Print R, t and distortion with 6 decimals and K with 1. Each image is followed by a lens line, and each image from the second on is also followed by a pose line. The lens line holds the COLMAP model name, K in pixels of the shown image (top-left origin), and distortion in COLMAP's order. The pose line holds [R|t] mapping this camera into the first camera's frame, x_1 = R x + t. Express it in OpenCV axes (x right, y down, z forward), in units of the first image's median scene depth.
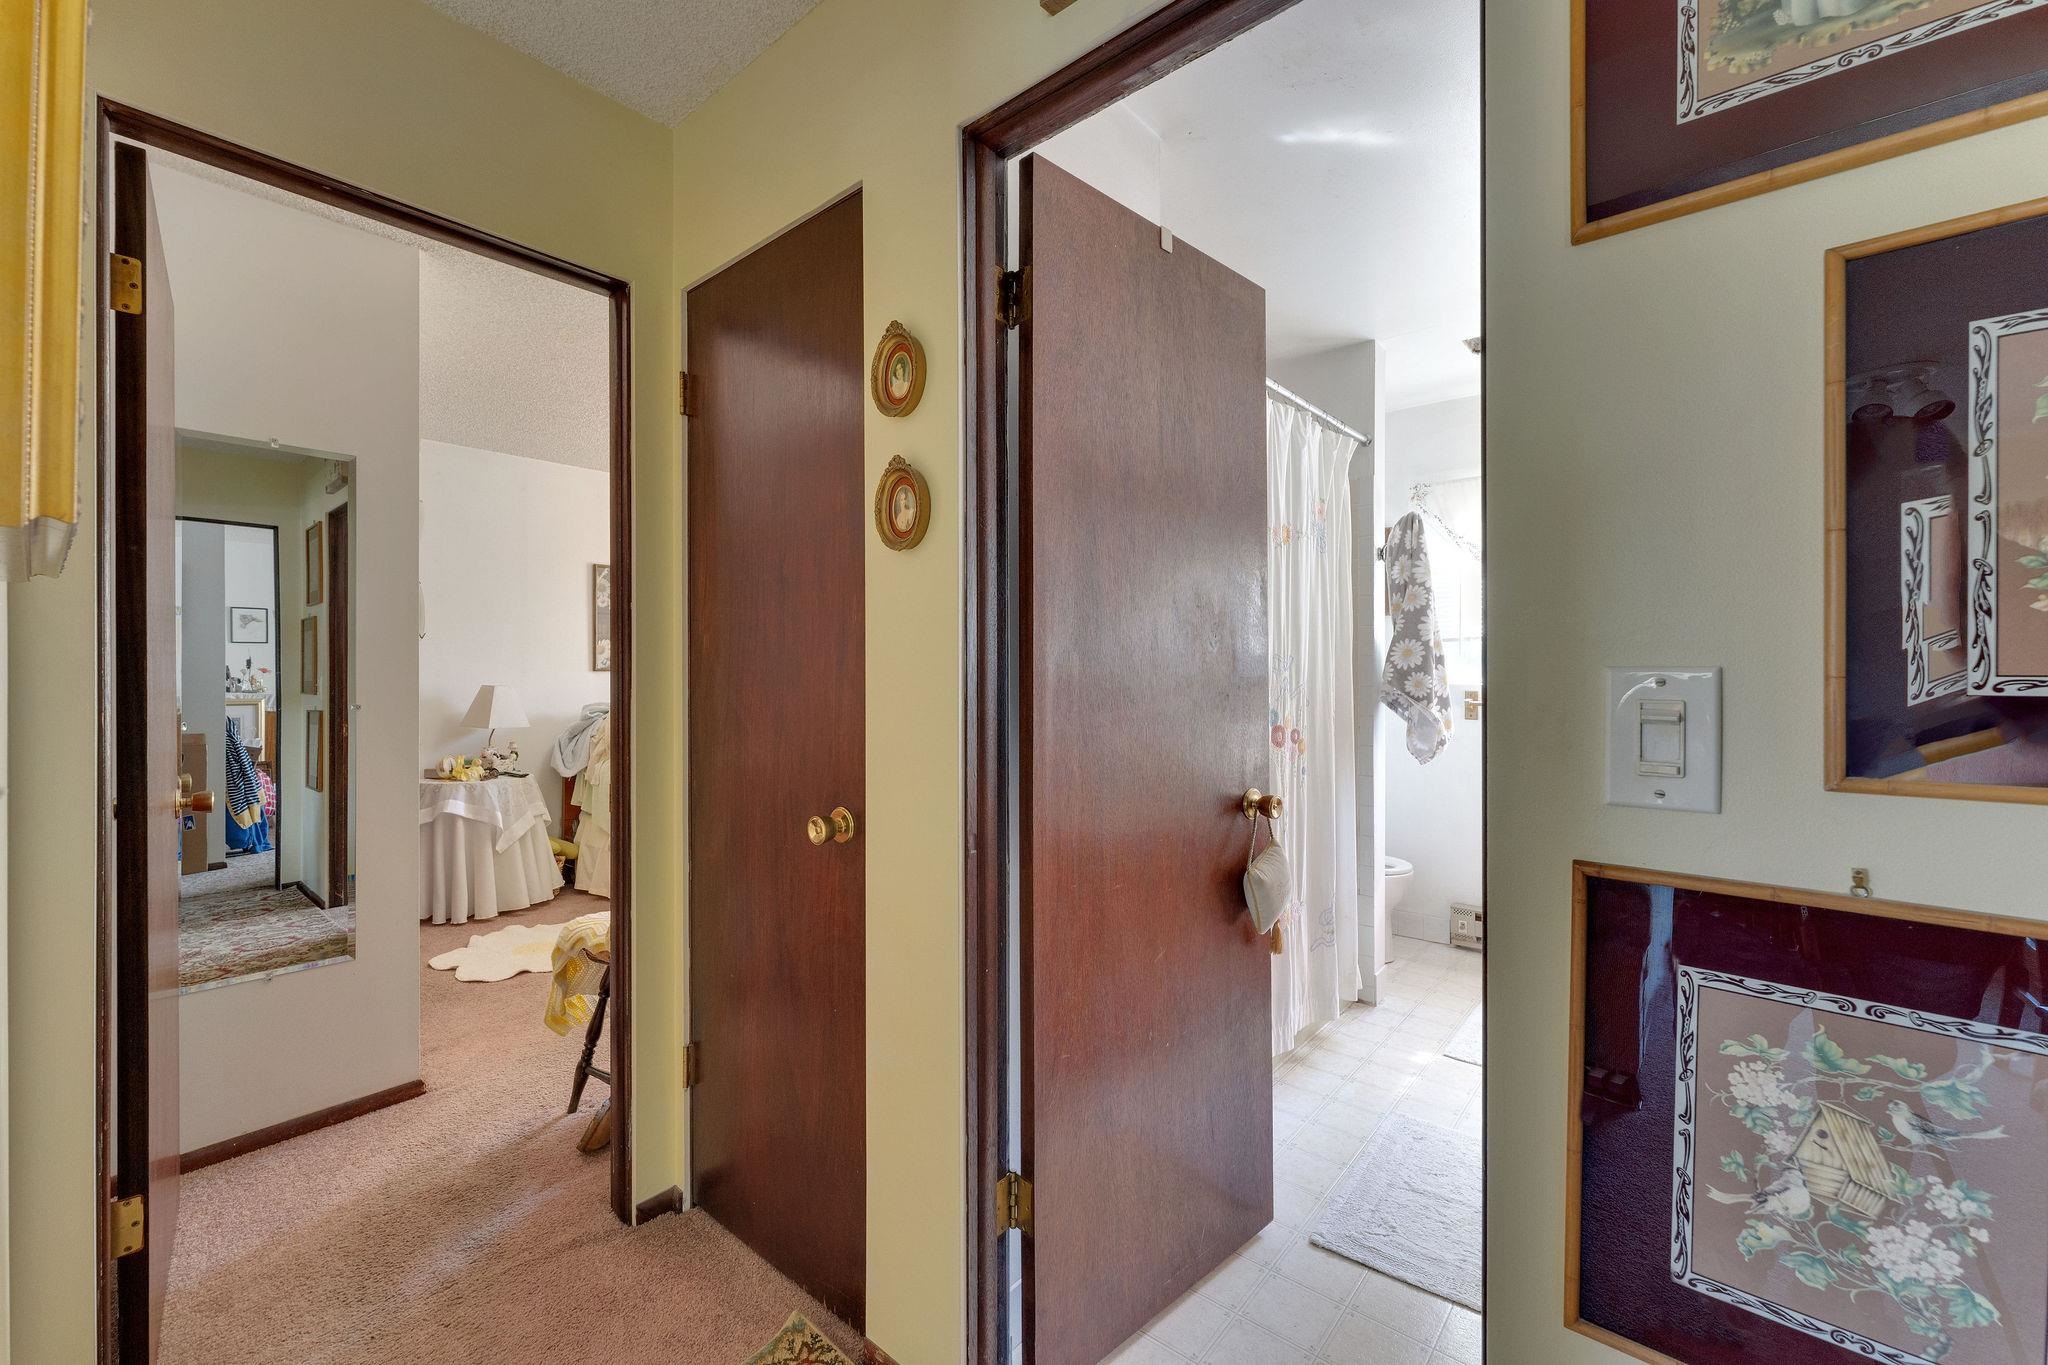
lens RADIAL K [[840.6, 0, 1013.2], [0, 840.6, 677.8], [0, 0, 1]] dist [0.002742, -0.000494]
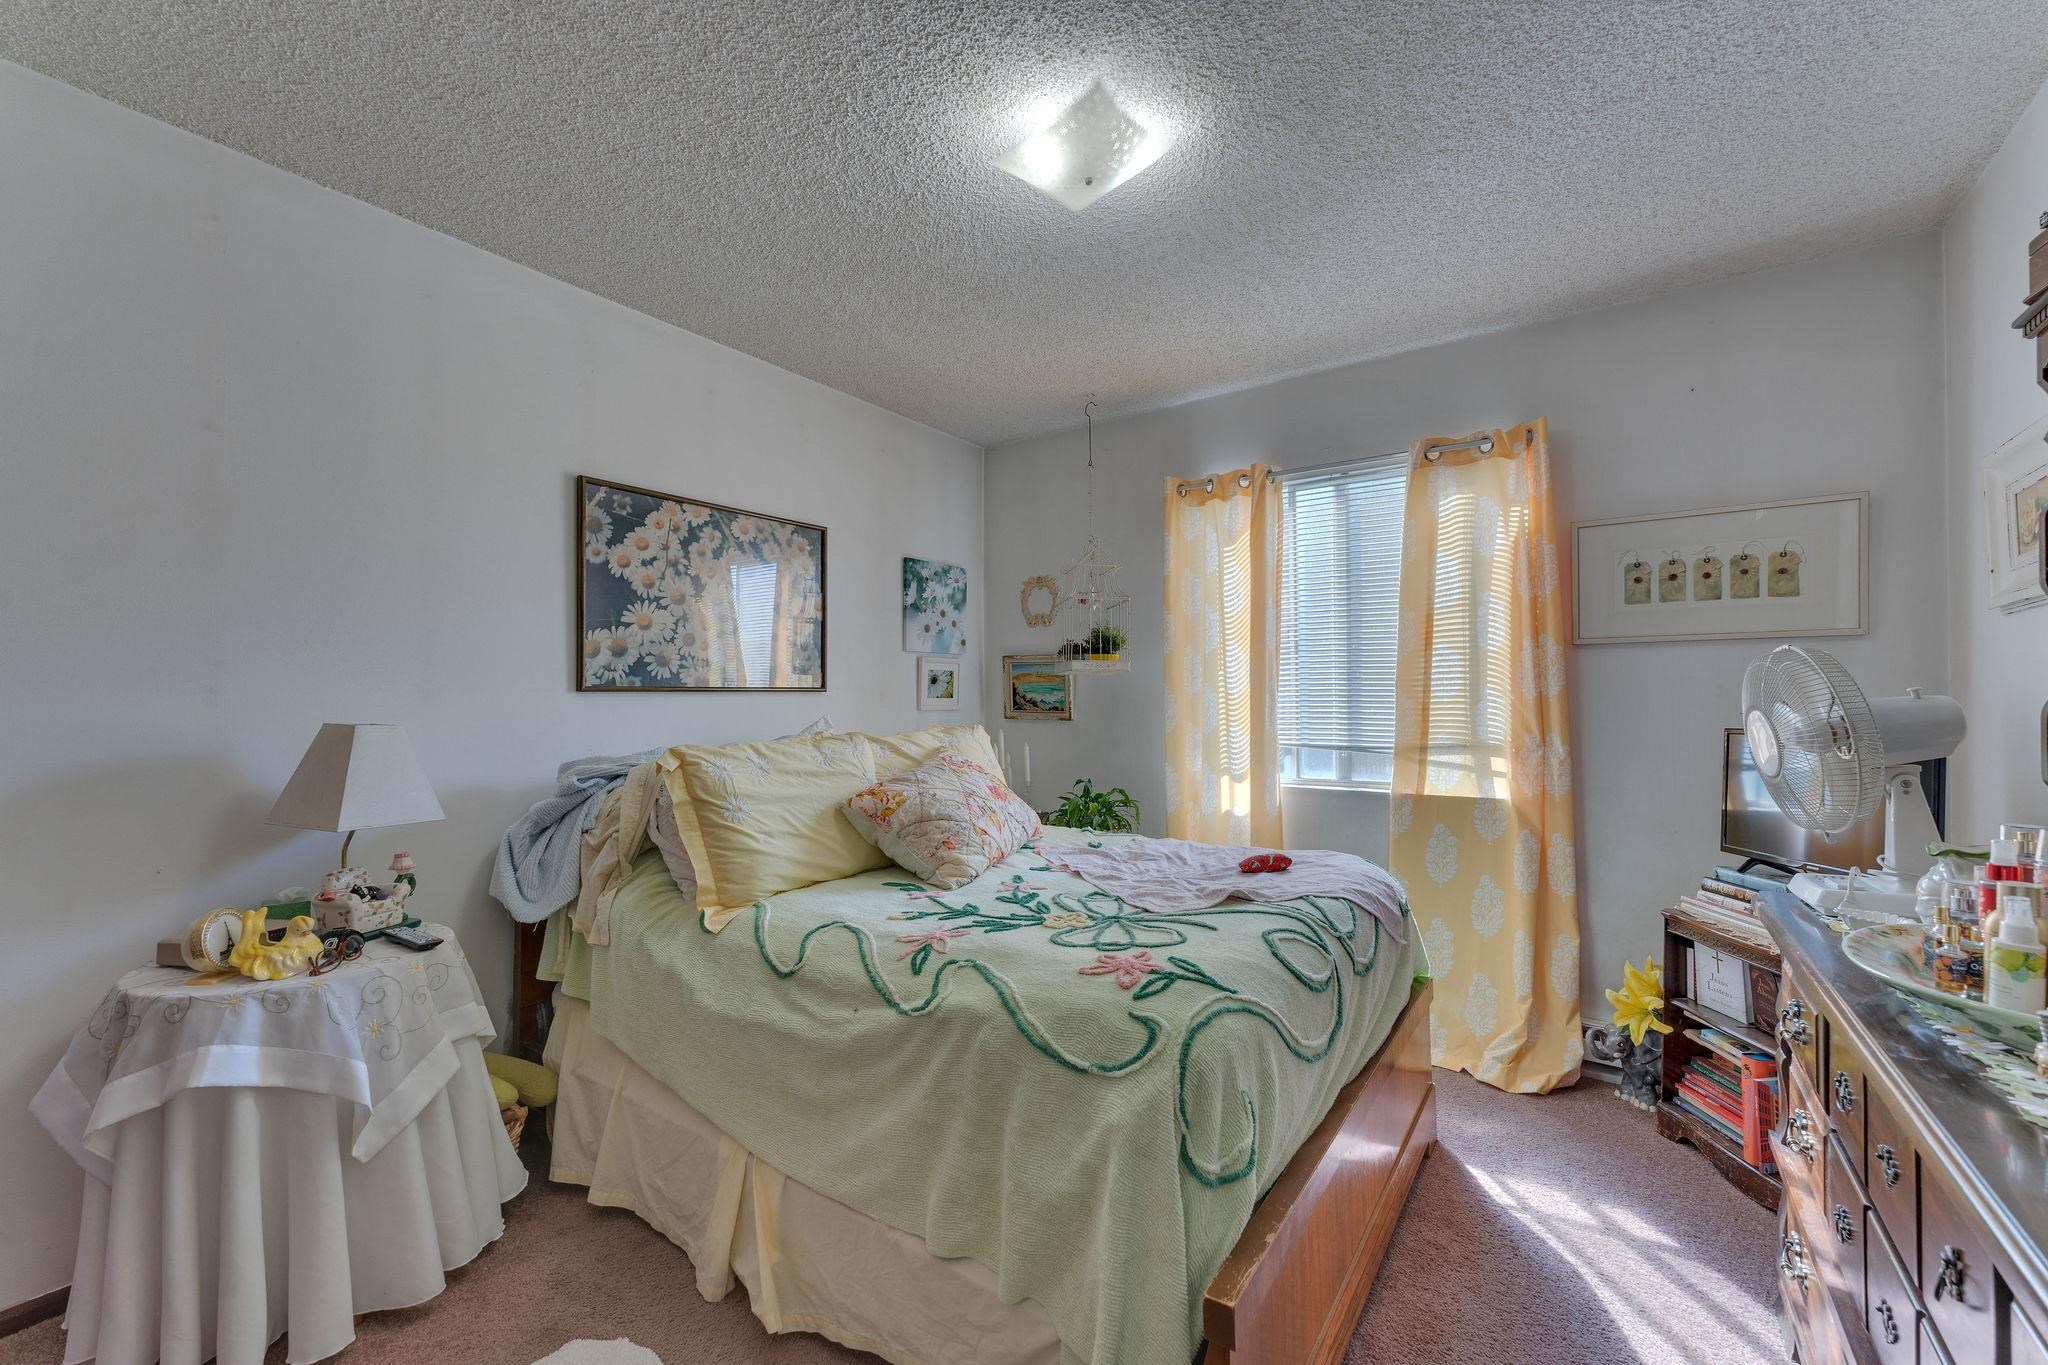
lens RADIAL K [[840.6, 0, 1038.7], [0, 840.6, 689.6], [0, 0, 1]] dist [0.002742, -0.000494]
pose [[0.994037, -0.002355, 0.109022, -0.326546], [0.003482, 0.999942, -0.010146, -0.003384], [-0.108992, 0.010465, 0.993988, 0.551131]]
